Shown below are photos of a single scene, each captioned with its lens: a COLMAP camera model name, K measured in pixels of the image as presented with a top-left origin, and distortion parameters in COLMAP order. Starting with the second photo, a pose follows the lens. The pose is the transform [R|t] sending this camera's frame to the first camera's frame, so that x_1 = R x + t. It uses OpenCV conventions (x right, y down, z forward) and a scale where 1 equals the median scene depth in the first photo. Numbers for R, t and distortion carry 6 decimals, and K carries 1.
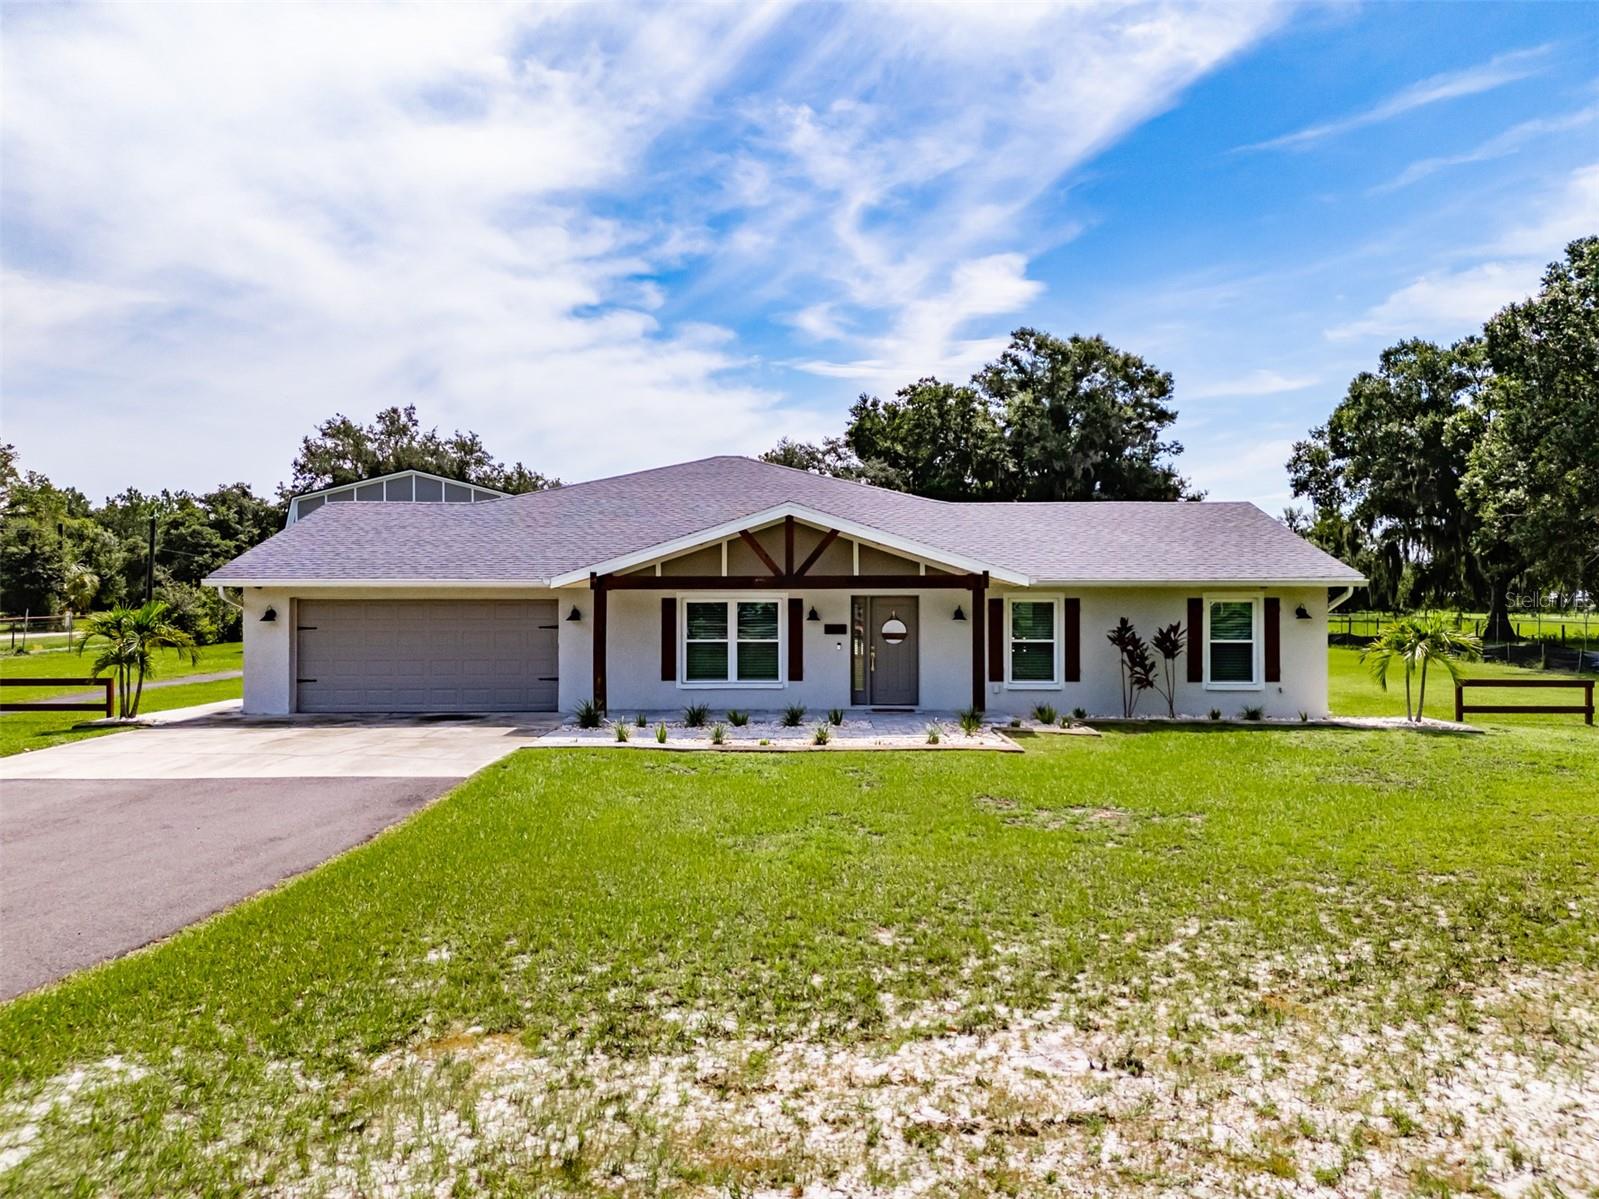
lens RADIAL K [[1169.0, 0, 798.9], [0, 1169.0, 594.9], [0, 0, 1]] dist [0.053732, -0.048885]
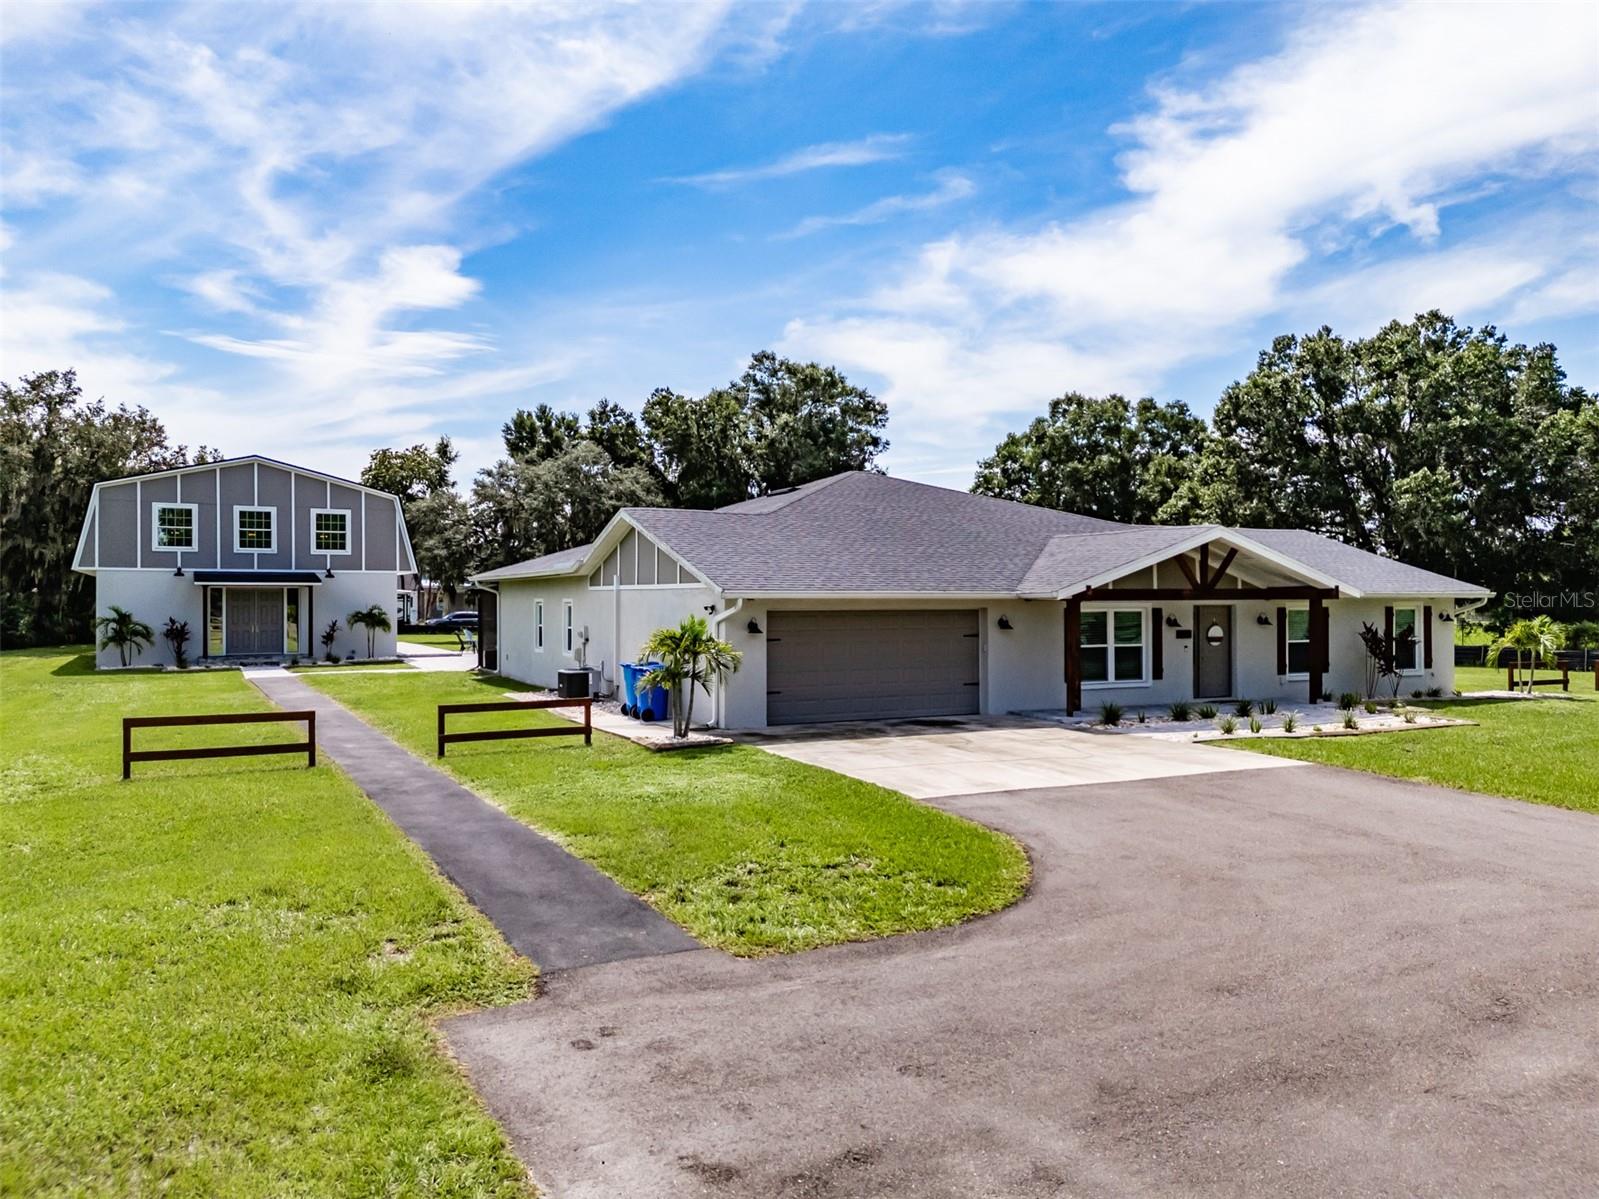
lens RADIAL K [[1169.0, 0, 796.9], [0, 1169.0, 613.0], [0, 0, 1]] dist [0.053732, -0.048885]
pose [[0.888930, -0.005429, 0.458011, -0.163746], [0.000122, 0.999933, 0.011615, -0.001093], [-0.458043, -0.010269, 0.888871, 0.025064]]
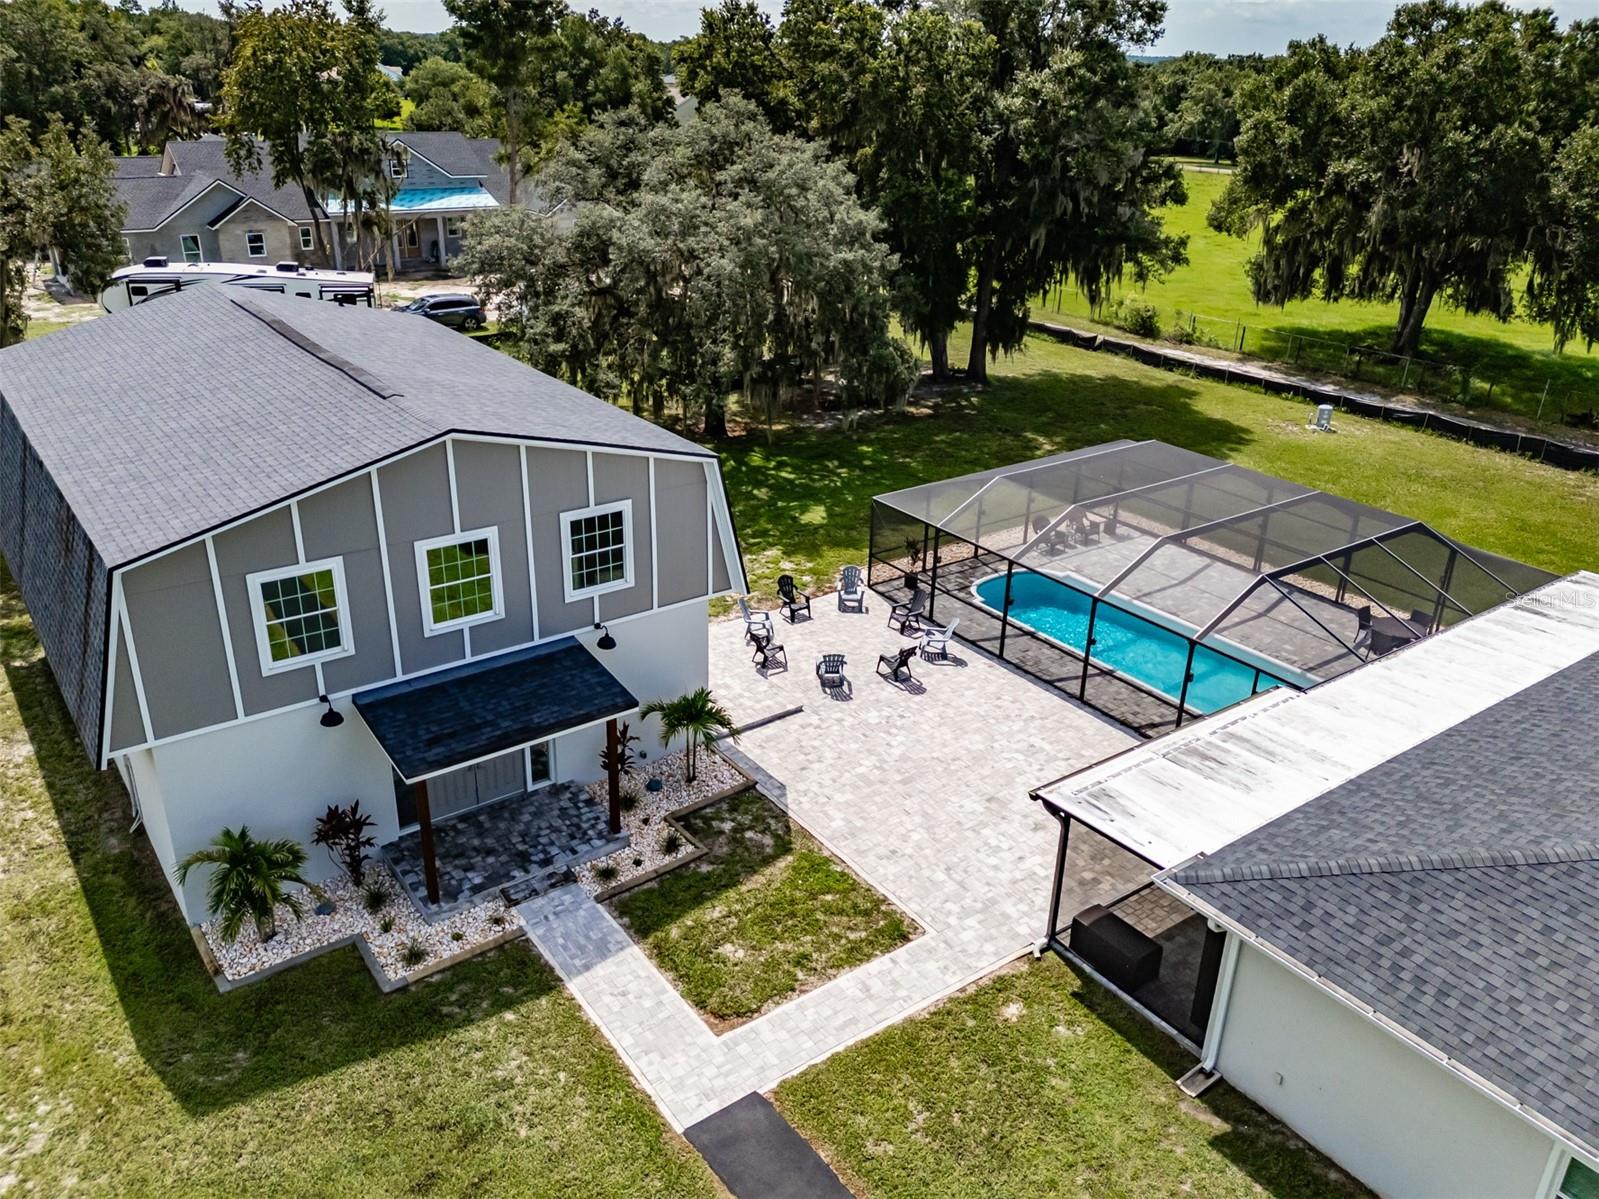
lens RADIAL K [[1169.0, 0, 803.0], [0, 1169.0, 607.9], [0, 0, 1]] dist [0.053732, -0.048885]
pose [[0.804827, -0.225250, 0.549105, -0.199883], [-0.032086, 0.907317, 0.419221, -0.093563], [-0.592641, -0.355019, 0.723006, 0.284172]]
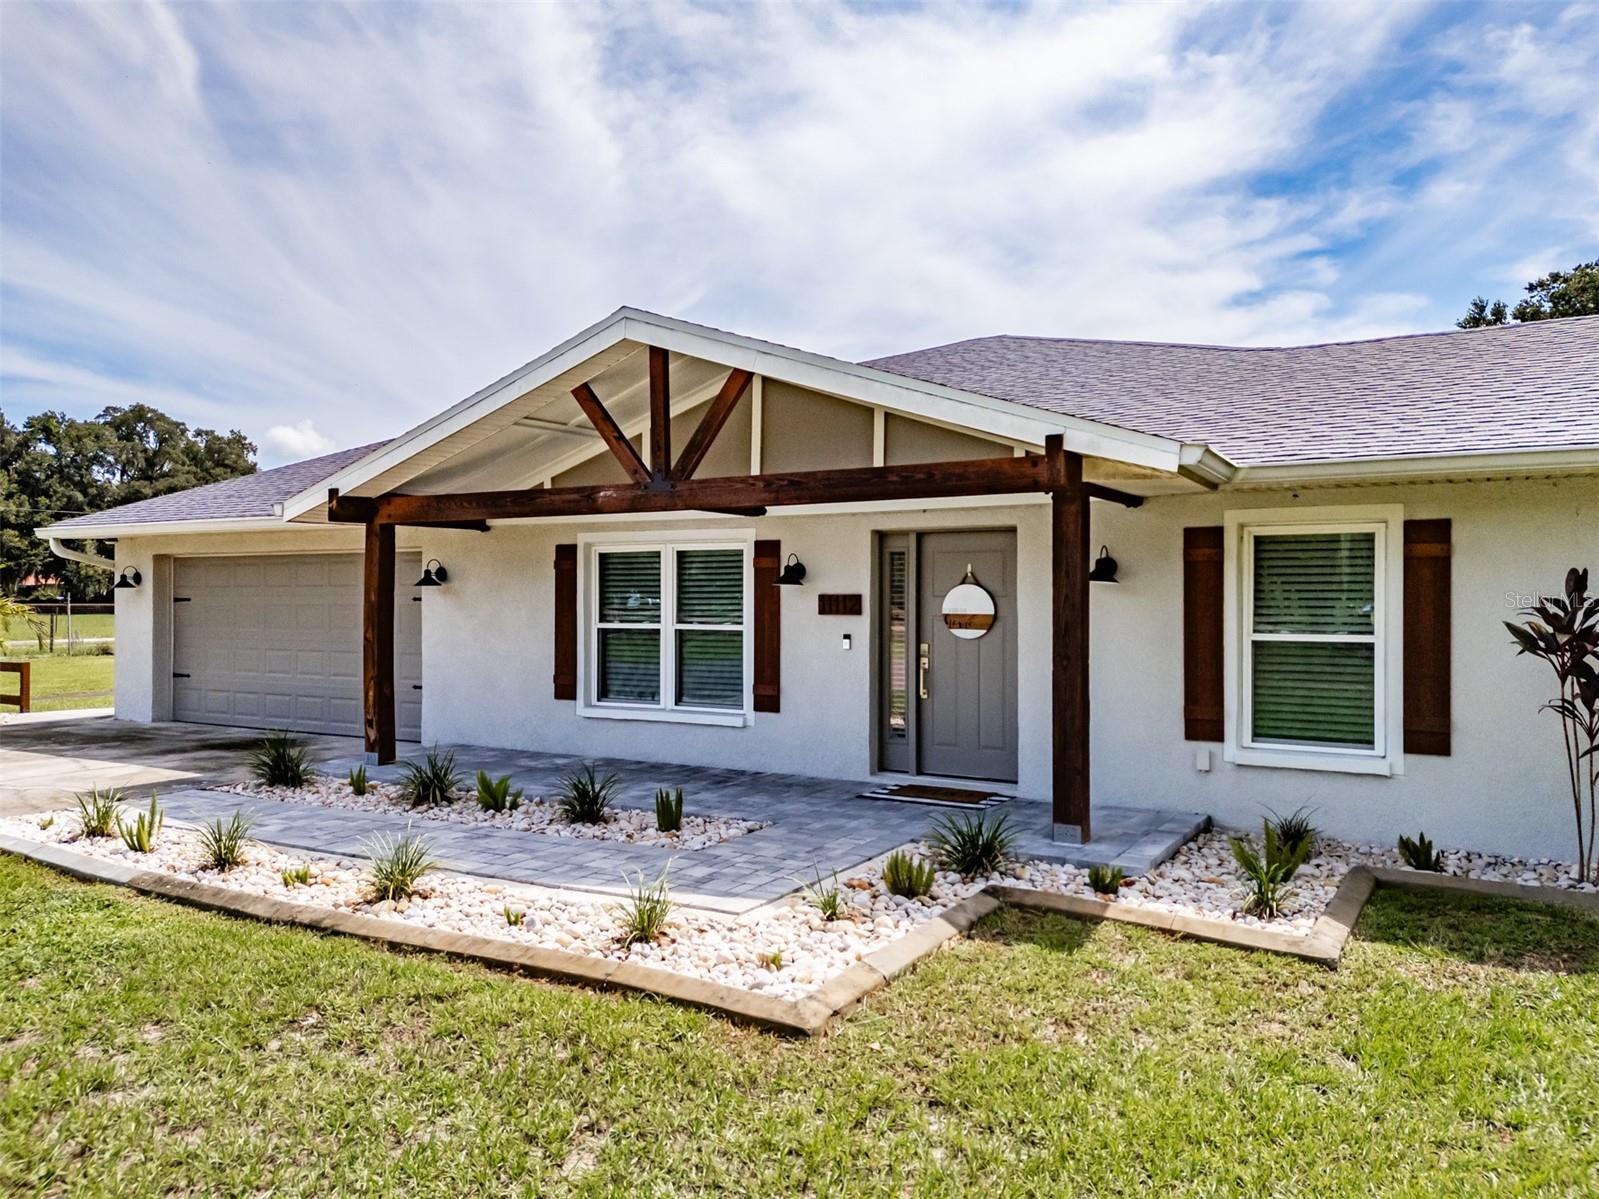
lens RADIAL K [[1169.0, 0, 808.9], [0, 1169.0, 591.3], [0, 0, 1]] dist [0.053732, -0.048885]
pose [[0.858039, -0.001585, -0.513582, 0.049154], [-0.002233, 0.999974, -0.006816, 0.005260], [0.513579, 0.006995, 0.858014, 0.115431]]
